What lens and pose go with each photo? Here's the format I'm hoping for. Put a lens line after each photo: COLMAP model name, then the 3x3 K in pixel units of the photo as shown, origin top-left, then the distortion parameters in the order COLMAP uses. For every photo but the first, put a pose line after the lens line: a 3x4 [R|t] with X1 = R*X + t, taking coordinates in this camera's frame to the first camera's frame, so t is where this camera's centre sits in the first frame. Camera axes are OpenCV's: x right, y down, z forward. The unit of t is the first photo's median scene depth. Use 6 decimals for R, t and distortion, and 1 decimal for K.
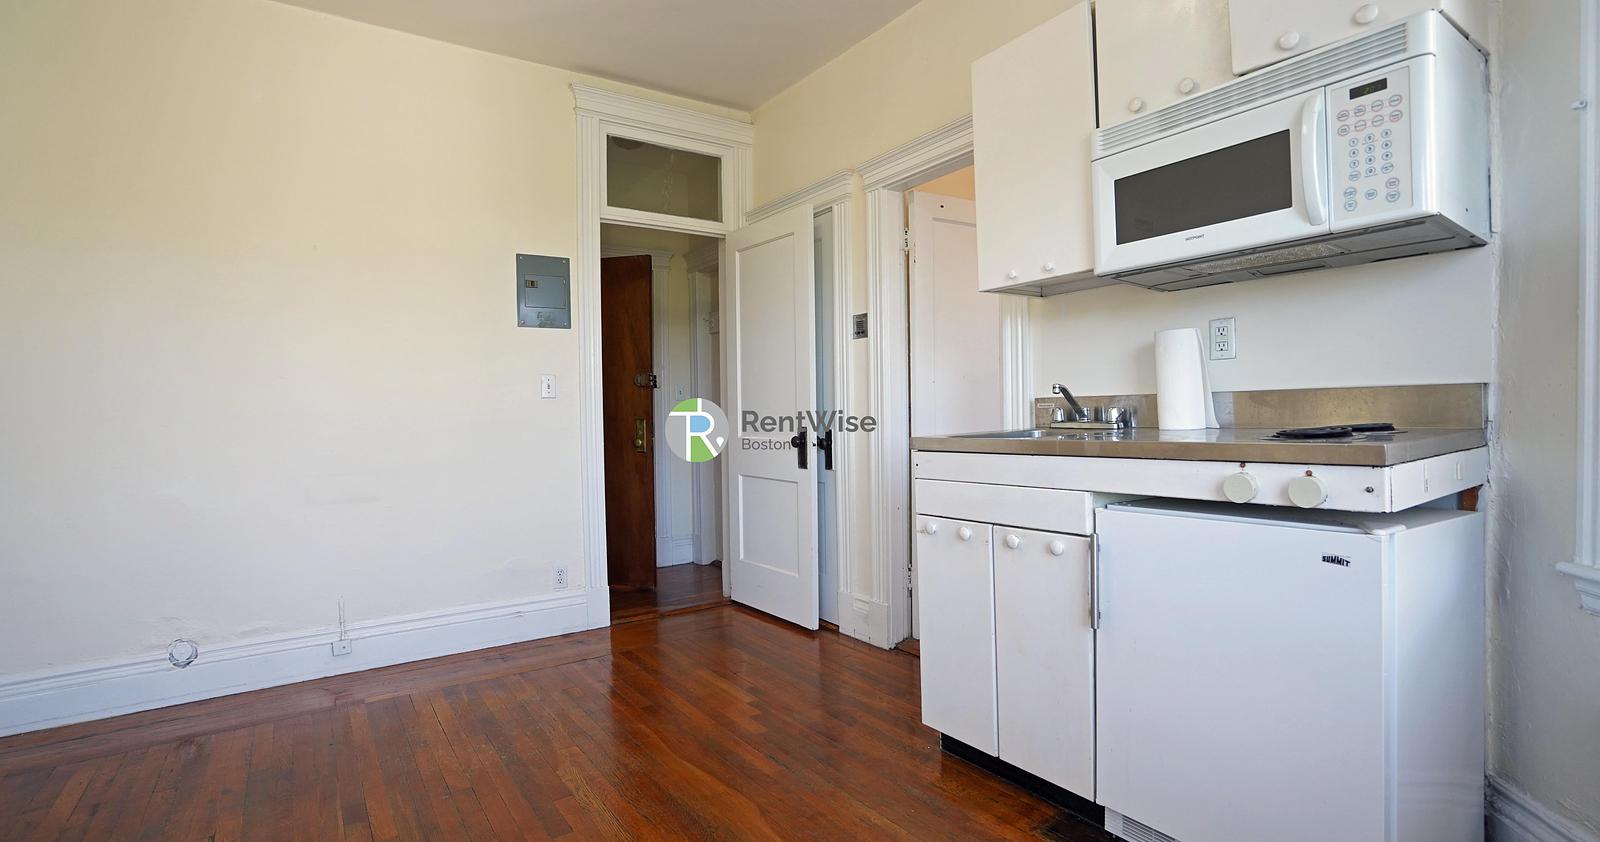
lens RADIAL K [[783.5, 0, 800.0], [0, 783.5, 421.0], [0, 0, 1]] dist [-0.001770, -0.000185]
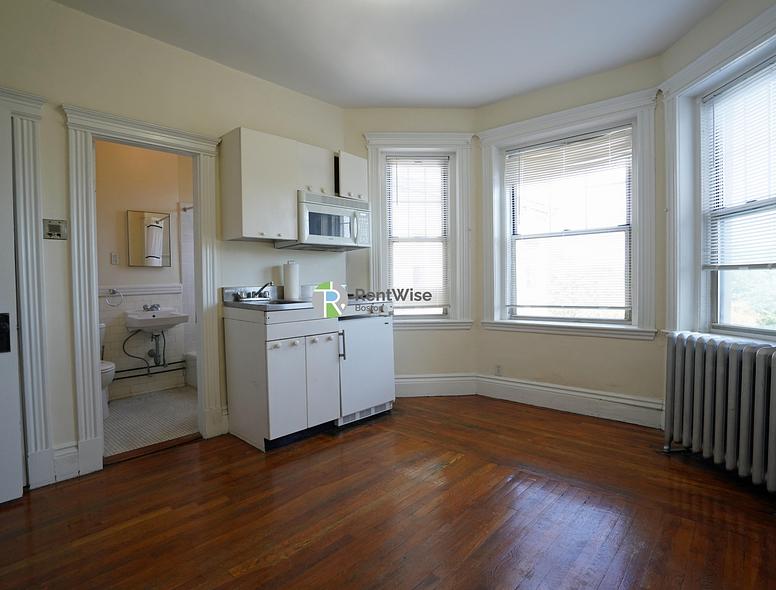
lens RADIAL K [[431.7, 0, 388.0], [0, 431.7, 295.0], [0, 0, 1]] dist [0.002550, 0.001100]
pose [[-0.239635, -0.002009, 0.970861, -0.917954], [0.039935, 0.999131, 0.011925, -0.004858], [-0.970041, 0.041629, -0.239347, 0.838662]]
